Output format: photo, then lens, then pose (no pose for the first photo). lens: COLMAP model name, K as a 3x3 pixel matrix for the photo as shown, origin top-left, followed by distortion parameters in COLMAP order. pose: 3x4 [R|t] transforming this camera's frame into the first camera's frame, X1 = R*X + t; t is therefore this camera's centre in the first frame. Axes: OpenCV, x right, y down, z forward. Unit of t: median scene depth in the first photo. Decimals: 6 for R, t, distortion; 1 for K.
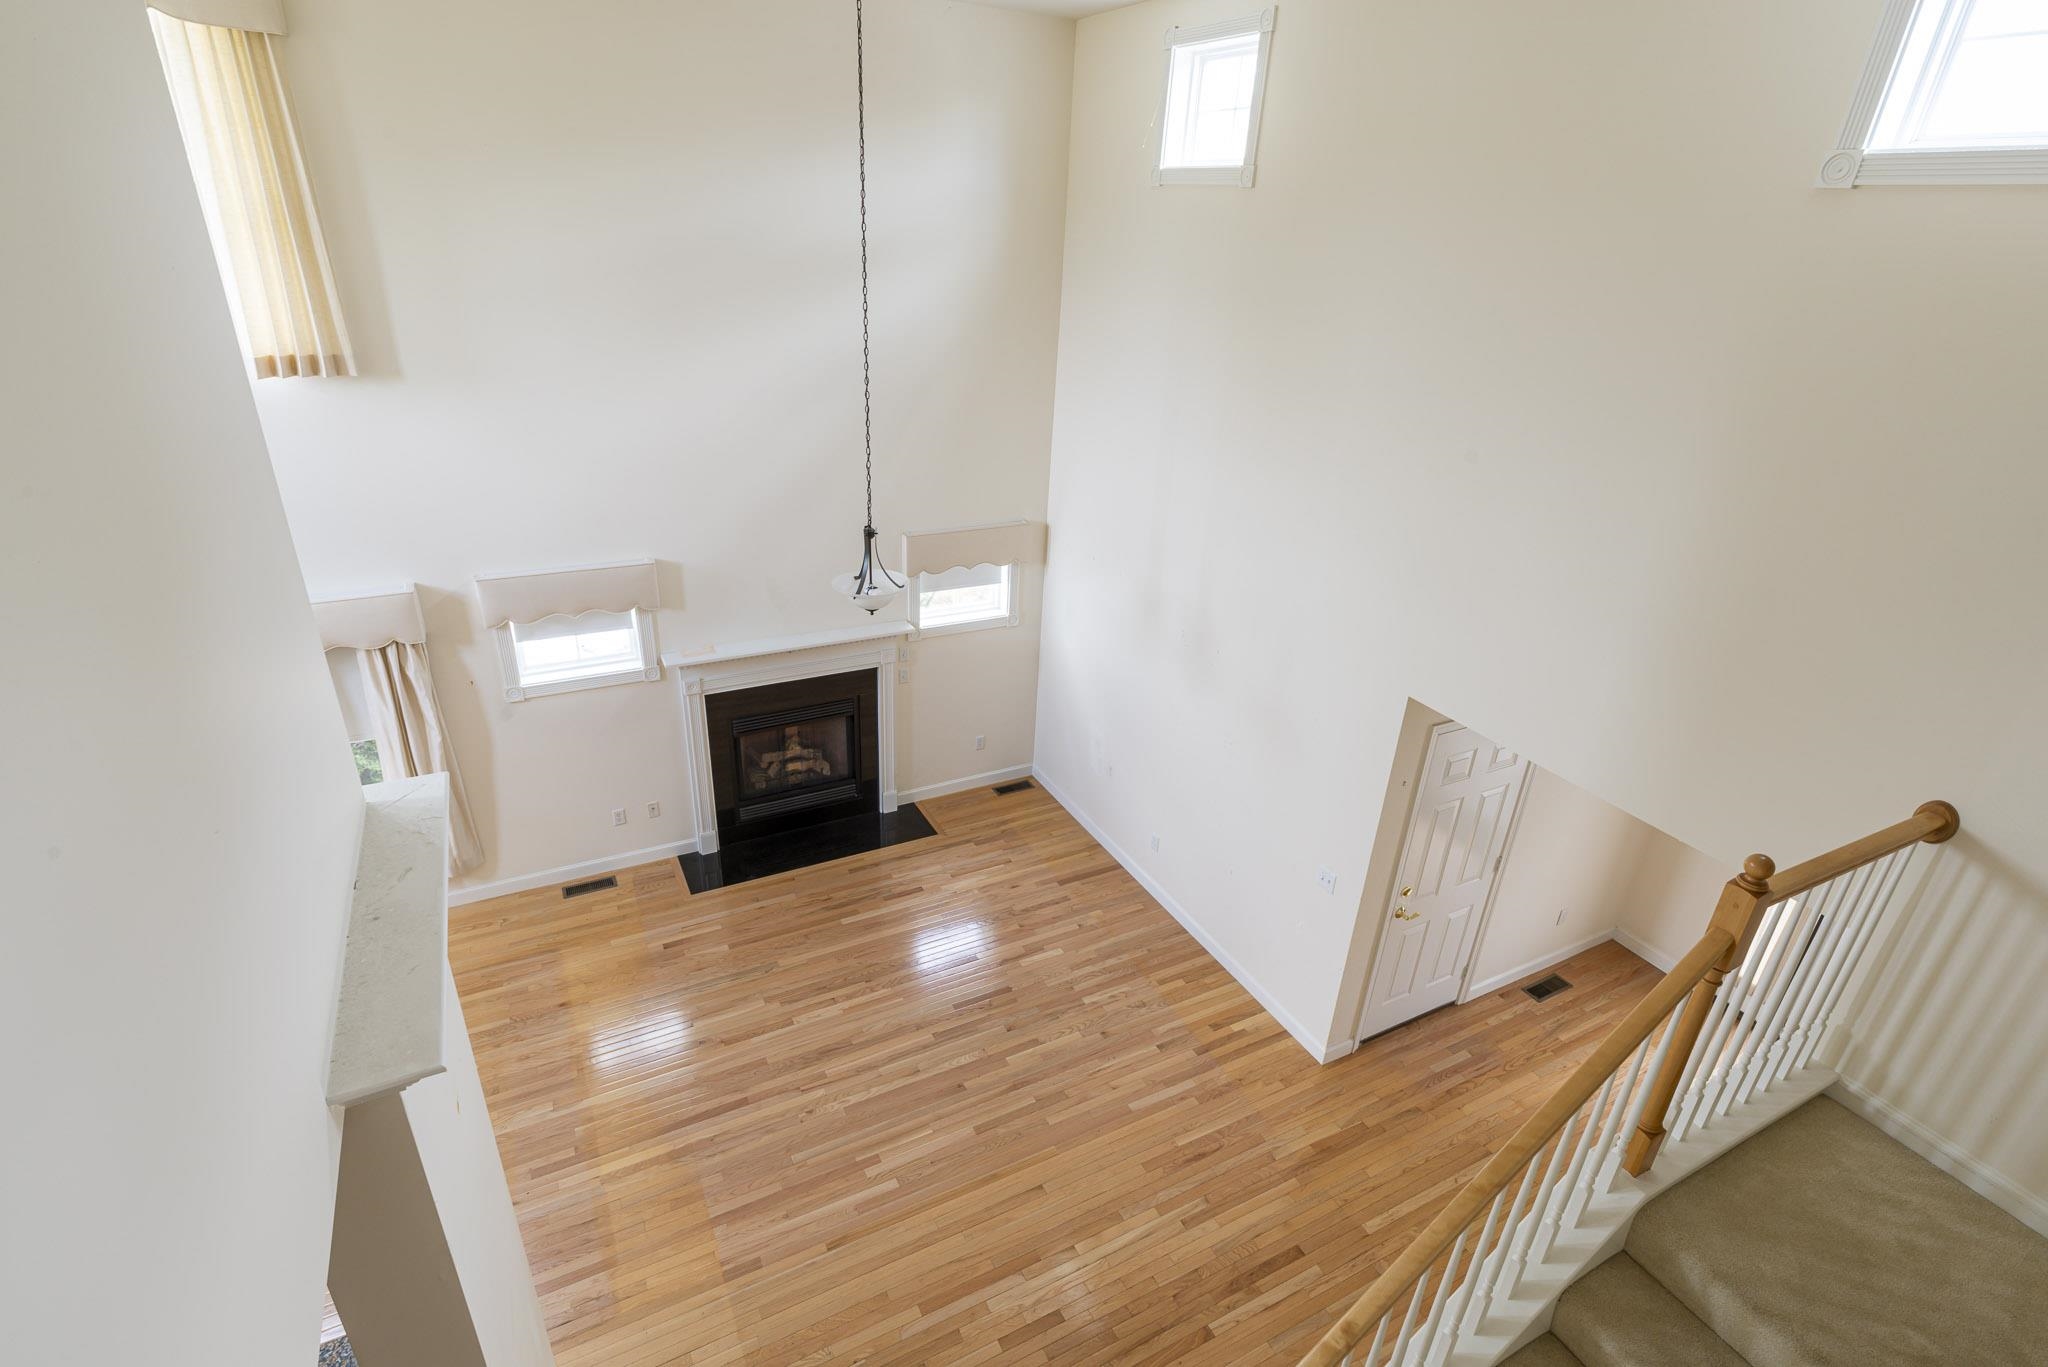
lens RADIAL K [[1019.6, 0, 1027.8], [0, 1019.6, 681.0], [0, 0, 1]] dist [-0.001113, 0.001250]
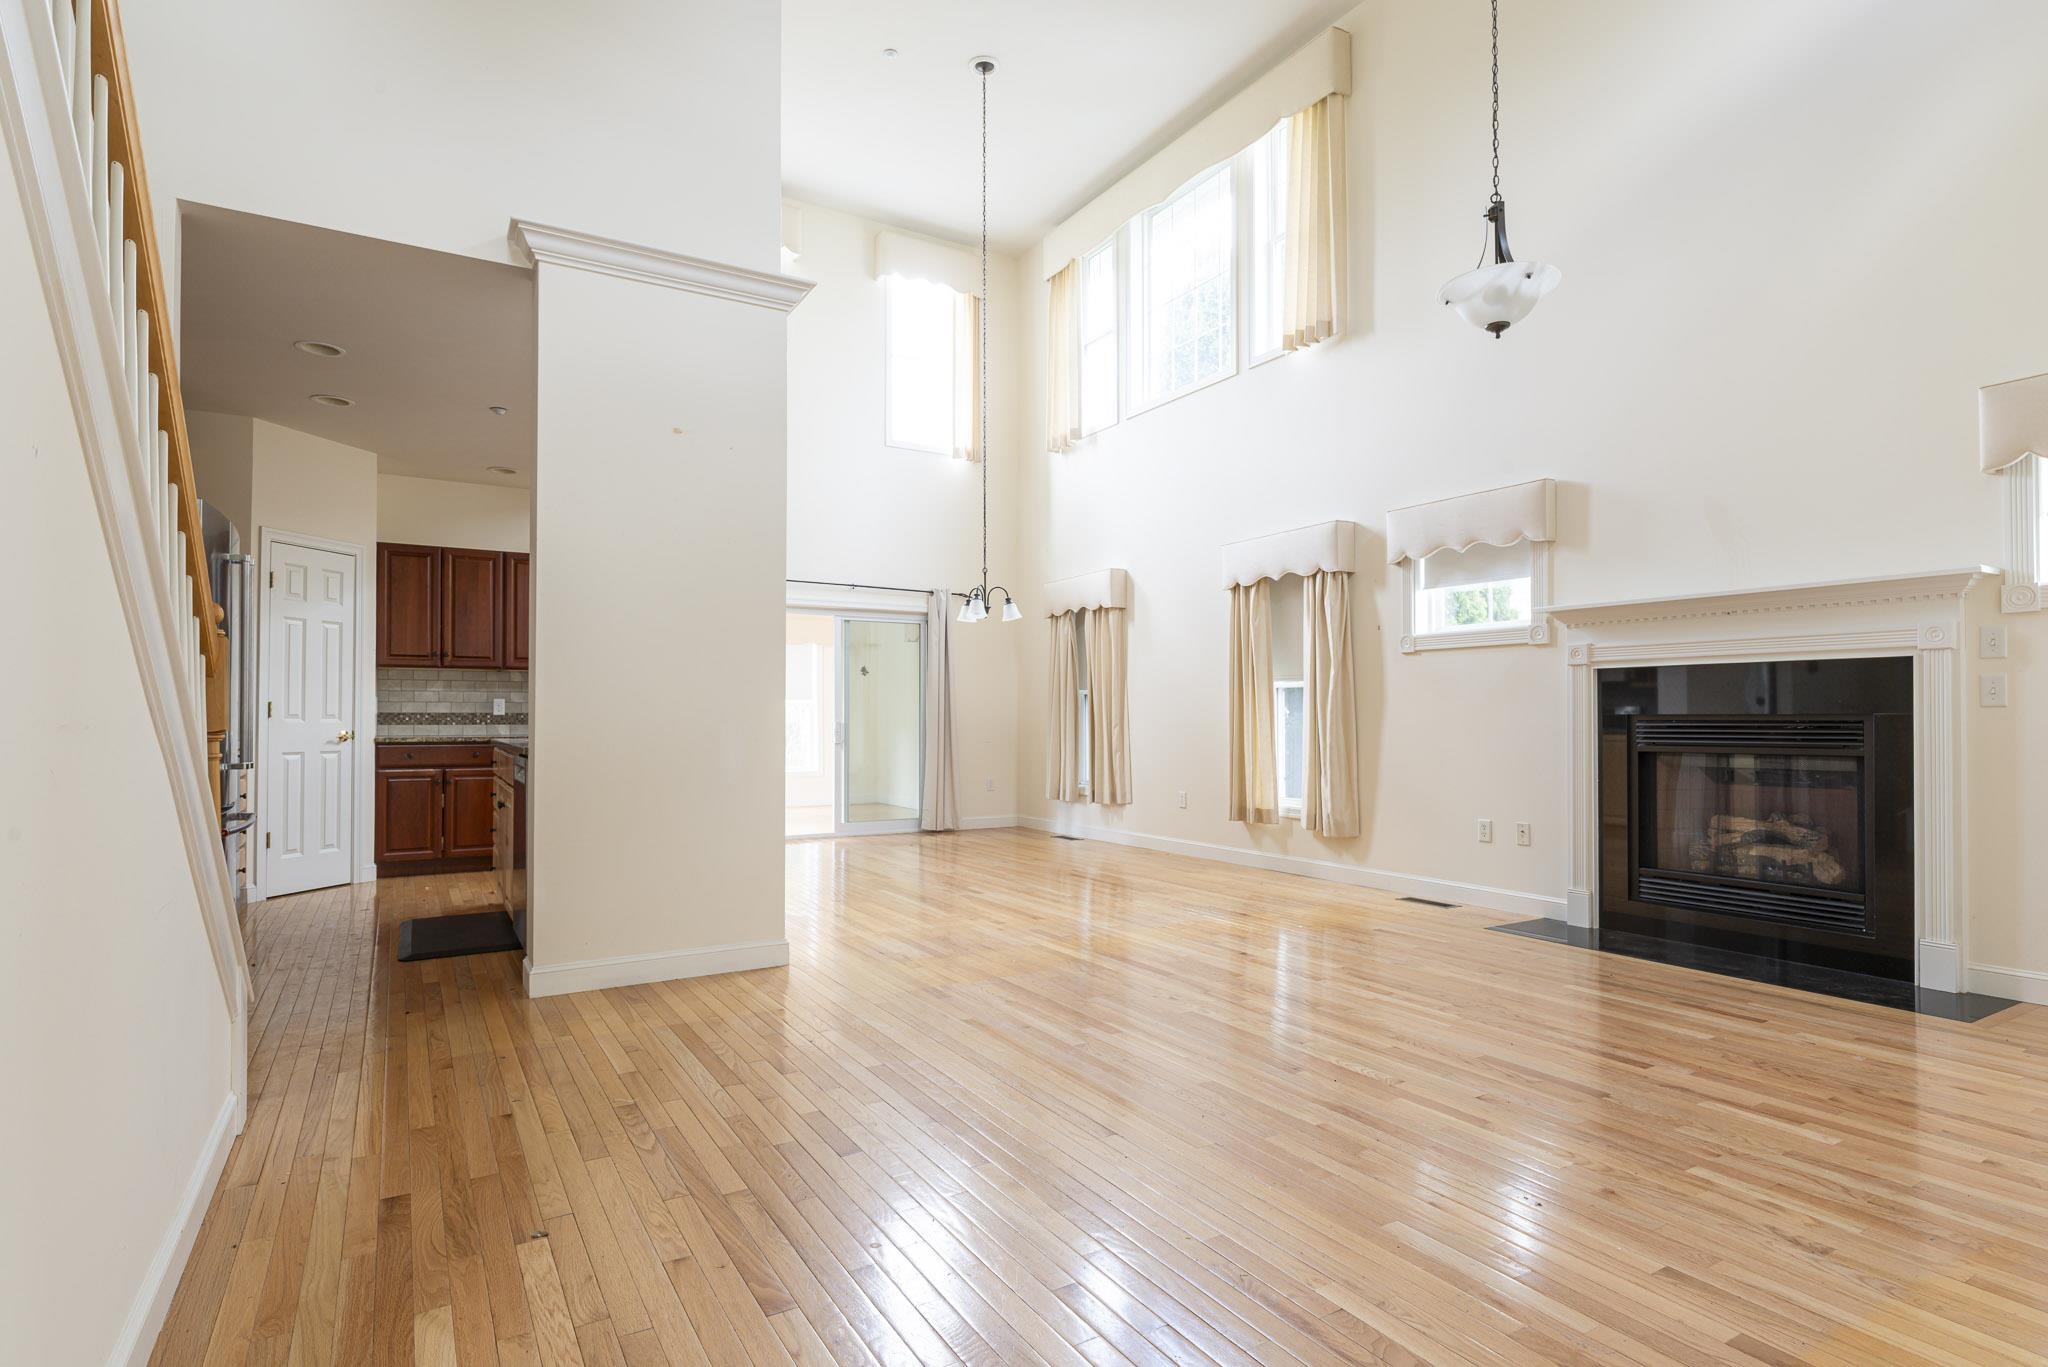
lens RADIAL K [[1019.6, 0, 1016.6], [0, 1019.6, 695.3], [0, 0, 1]] dist [-0.001113, 0.001250]
pose [[0.055815, -0.061725, -0.996531, 0.428650], [-0.426930, 0.900765, -0.079706, 0.297368], [0.902561, 0.429898, 0.023924, 0.703444]]
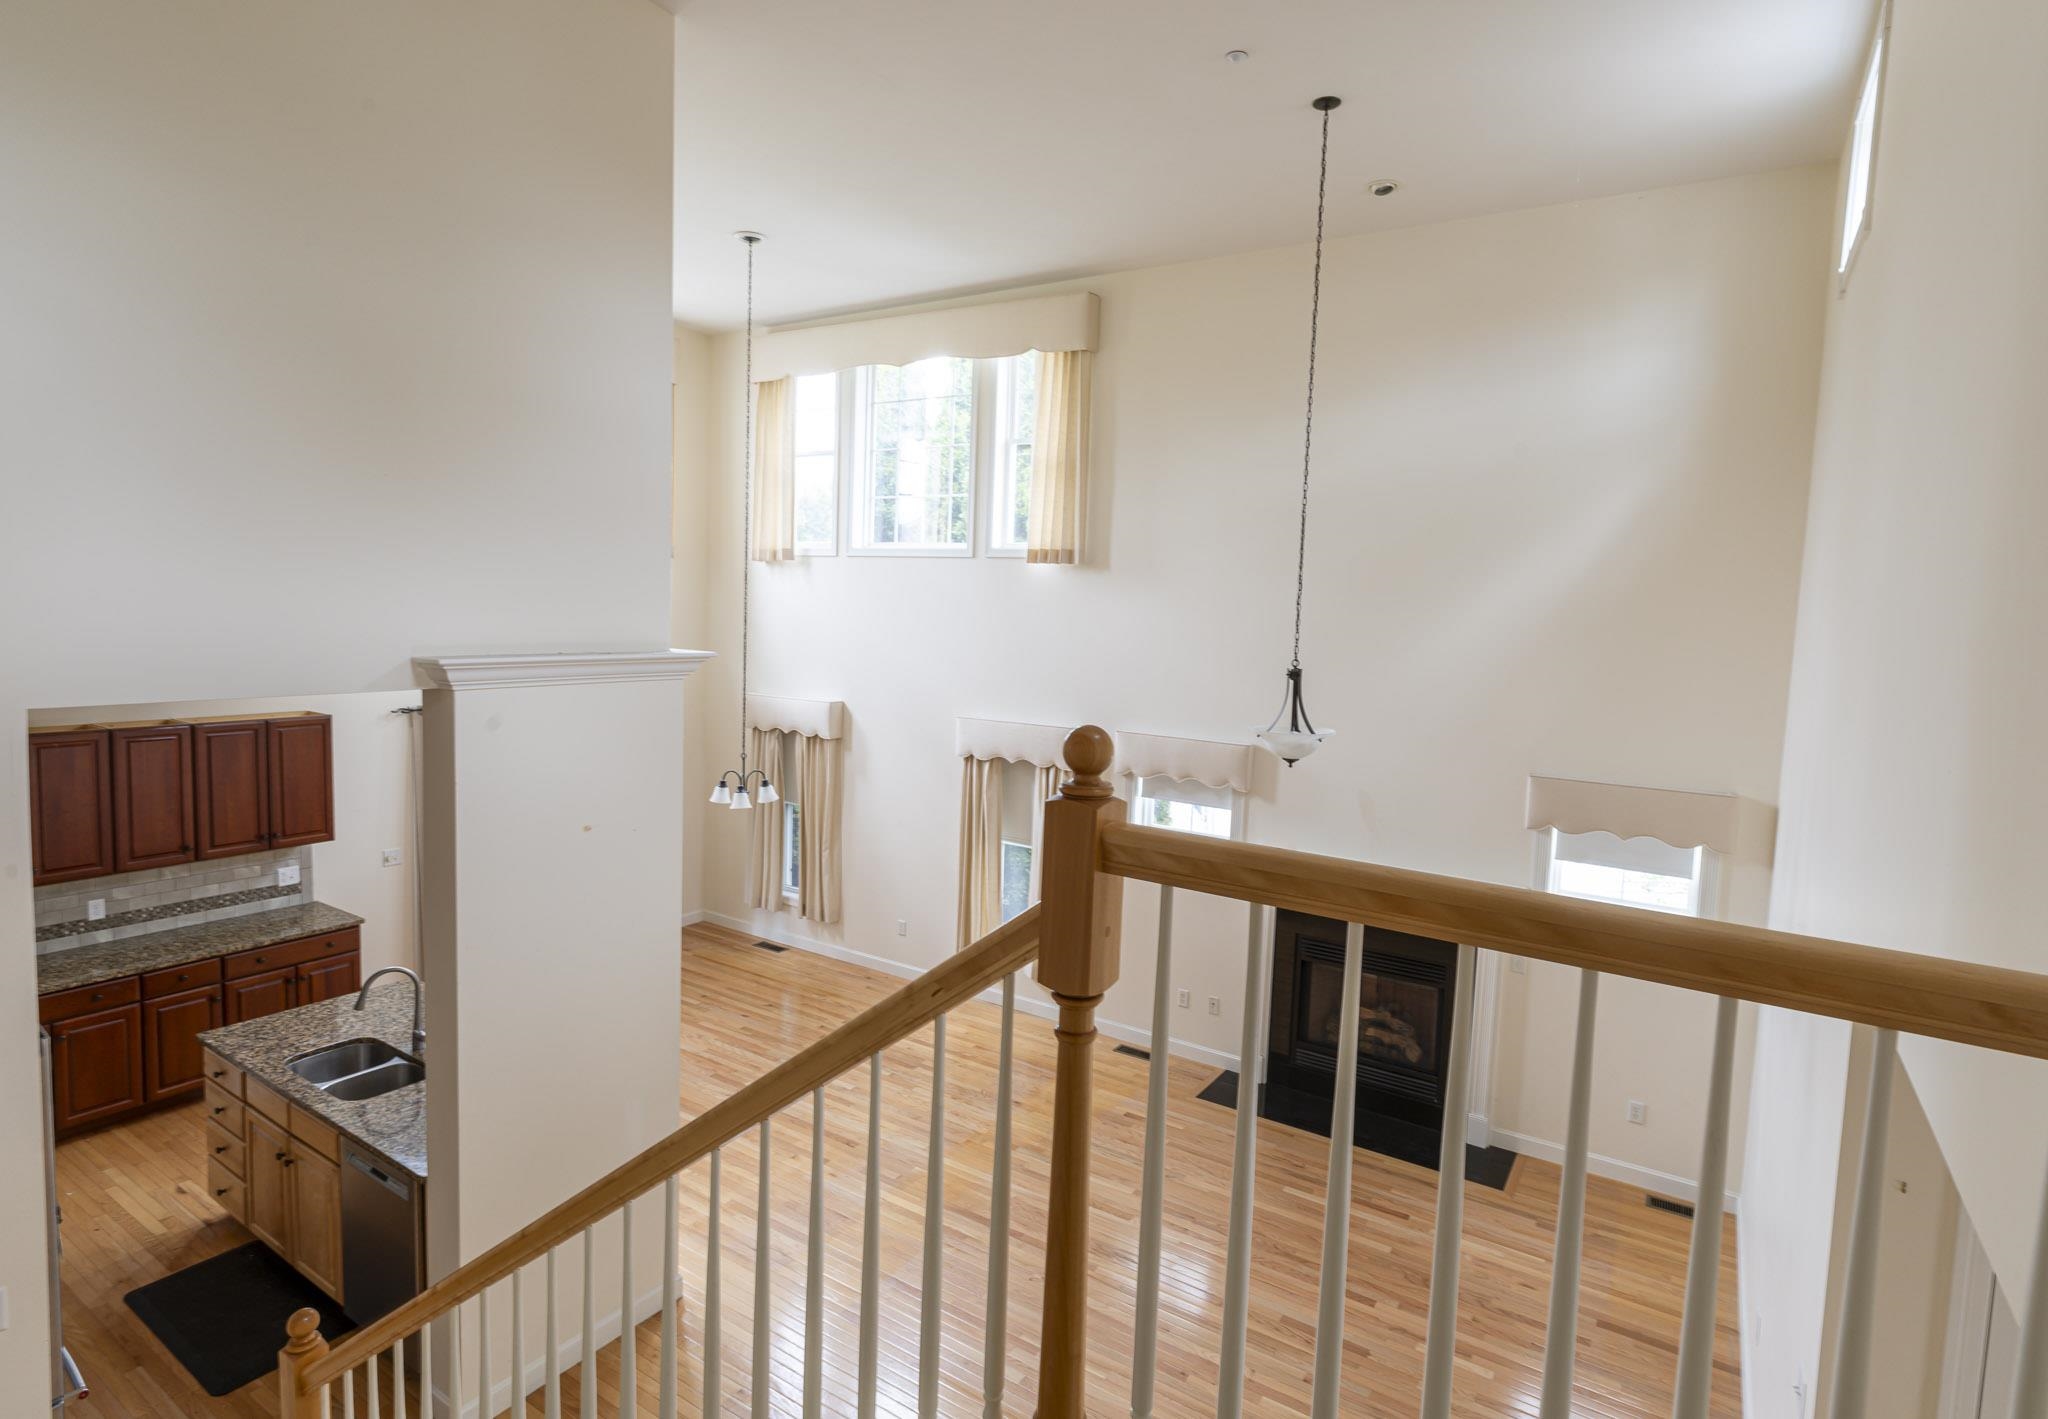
lens RADIAL K [[1046.7, 0, 1024.5], [0, 1046.7, 689.4], [0, 0, 1]] dist [-0.002455, 0.002755]
pose [[0.483448, 0.037860, -0.874554, 0.479158], [-0.384977, 0.906458, -0.173572, 0.111040], [0.786175, 0.420596, 0.452800, 0.323016]]
